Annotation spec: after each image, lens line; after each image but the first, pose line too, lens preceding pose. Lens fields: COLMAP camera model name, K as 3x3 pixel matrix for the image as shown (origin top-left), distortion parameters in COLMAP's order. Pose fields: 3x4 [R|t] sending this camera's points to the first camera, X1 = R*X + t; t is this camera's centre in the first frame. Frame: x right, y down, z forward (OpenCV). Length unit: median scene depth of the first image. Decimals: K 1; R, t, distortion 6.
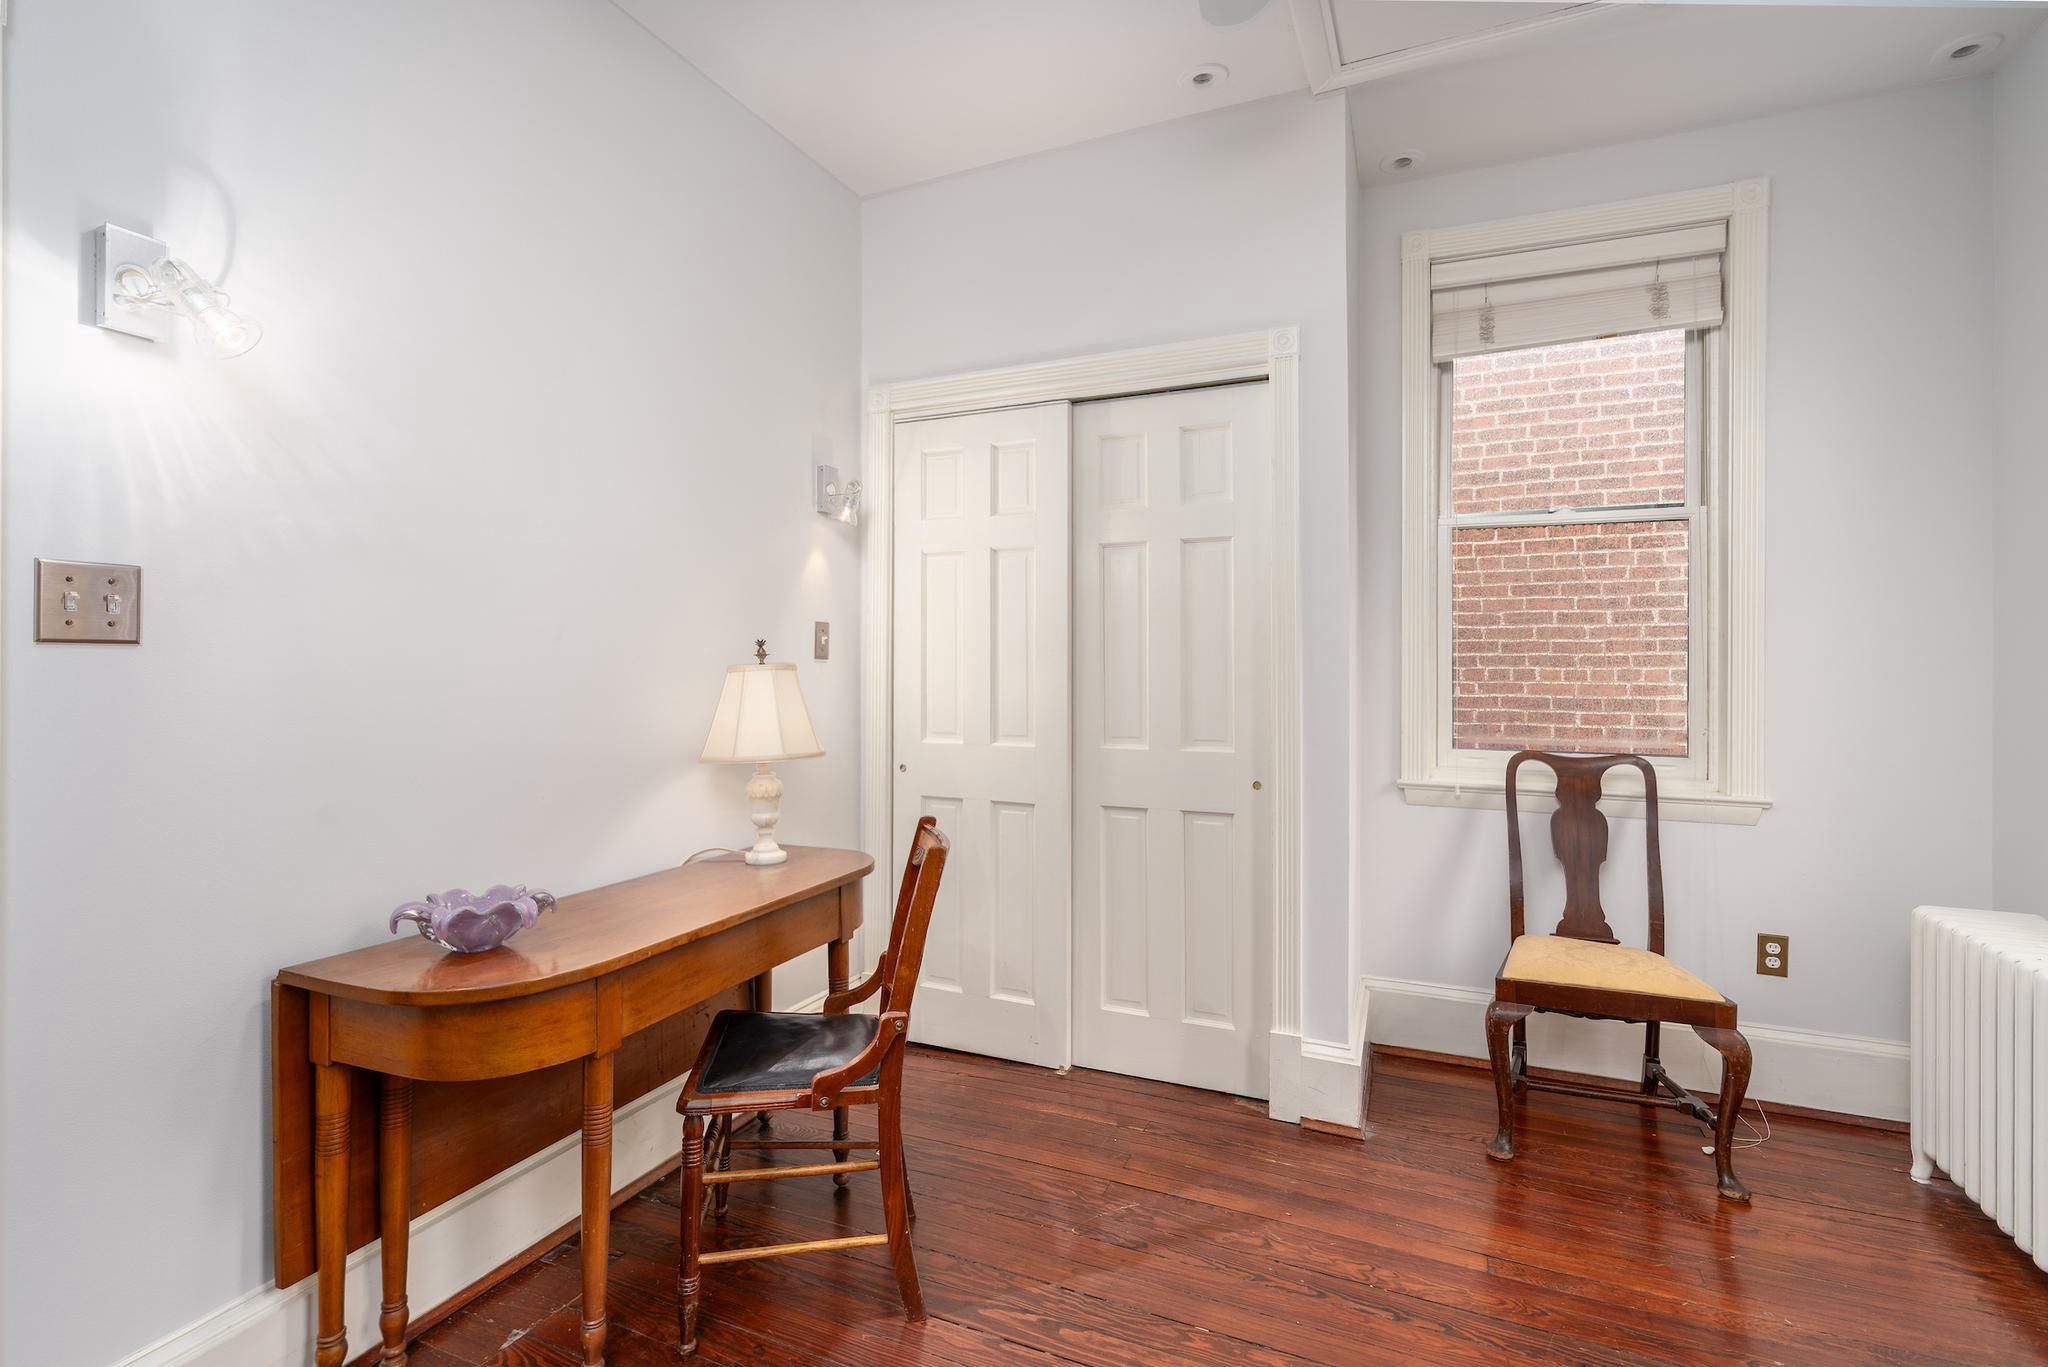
lens RADIAL K [[947.0, 0, 1033.8], [0, 947.0, 673.3], [0, 0, 1]] dist [-0.008458, 0.001198]
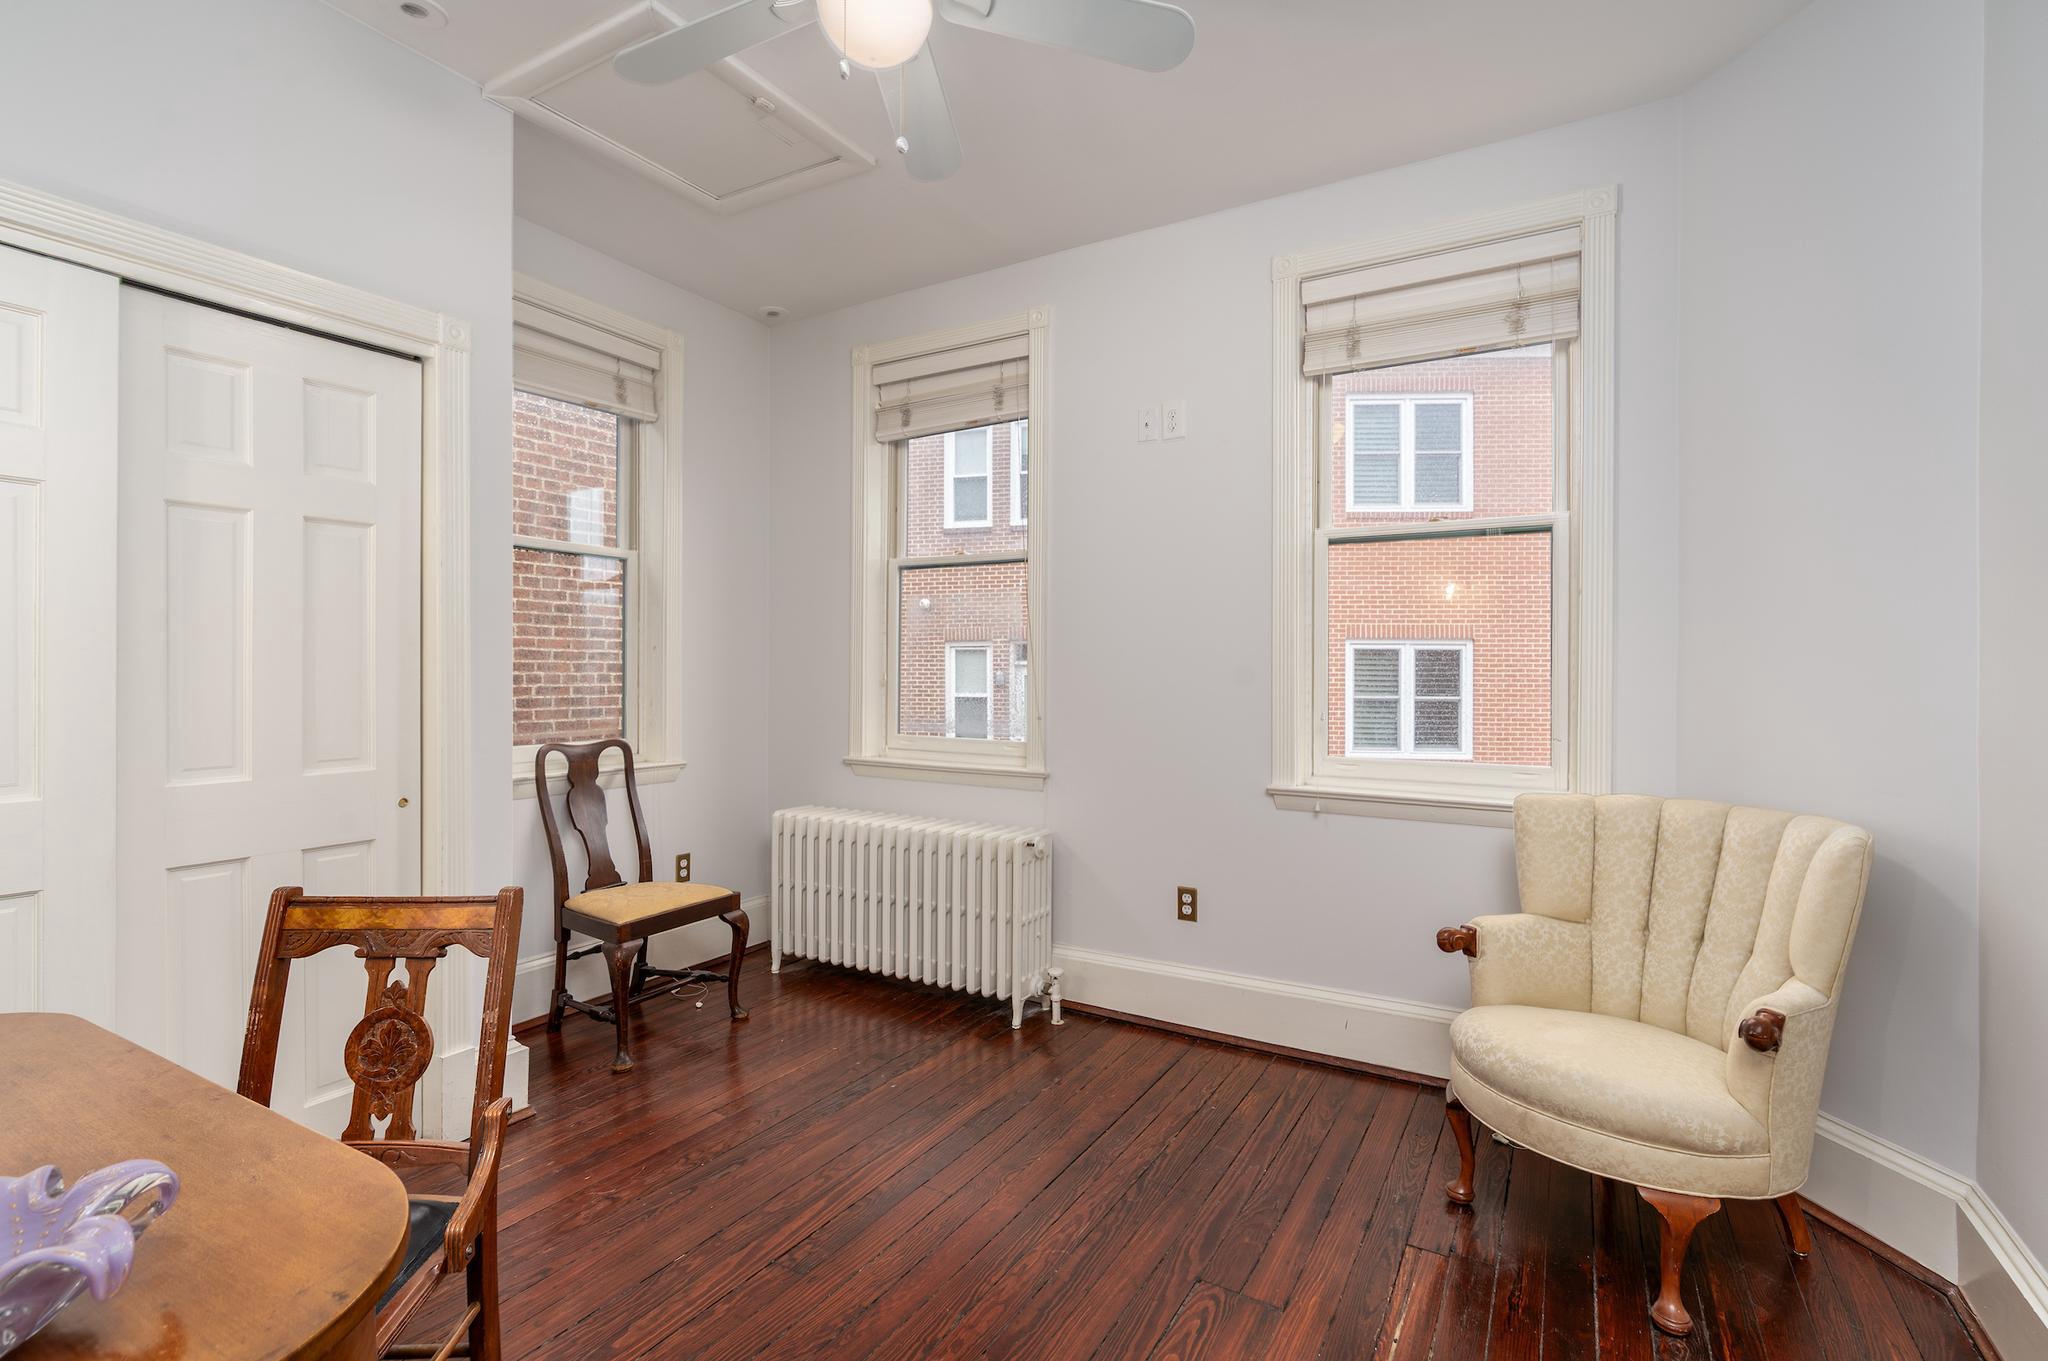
lens RADIAL K [[947.0, 0, 1033.8], [0, 947.0, 670.3], [0, 0, 1]] dist [-0.008458, 0.001198]
pose [[0.097876, -0.002932, 0.995194, -0.596521], [0.001351, 0.999995, 0.002813, -0.009918], [-0.995198, 0.001069, 0.097880, 0.304496]]
